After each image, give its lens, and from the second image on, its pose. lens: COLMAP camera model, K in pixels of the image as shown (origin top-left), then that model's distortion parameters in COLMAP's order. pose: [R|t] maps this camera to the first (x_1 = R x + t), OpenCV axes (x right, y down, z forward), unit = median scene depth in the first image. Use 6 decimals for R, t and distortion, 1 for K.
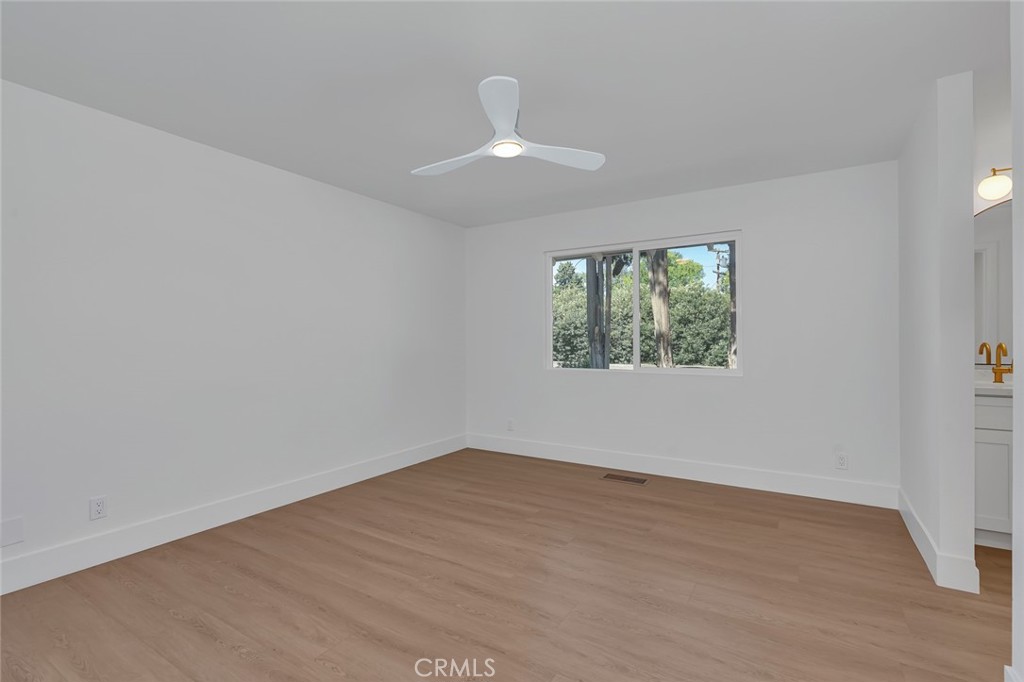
lens RADIAL K [[470.0, 0, 512.0], [0, 470.0, 341.0], [0, 0, 1]] dist [0.000105, 0.000010]
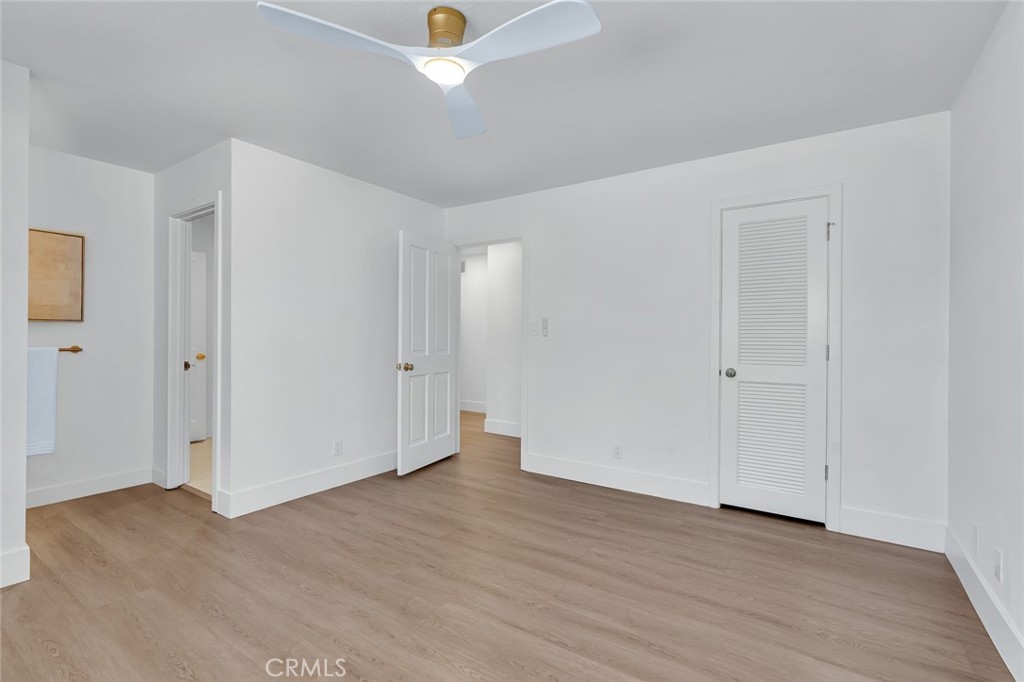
lens RADIAL K [[470.0, 0, 512.0], [0, 470.0, 341.0], [0, 0, 1]] dist [0.000105, 0.000010]
pose [[-0.999415, -0.001238, 0.034169, -0.161411], [-0.001098, 0.999991, 0.004136, 0.003262], [-0.034174, 0.004096, -0.999408, 1.955916]]
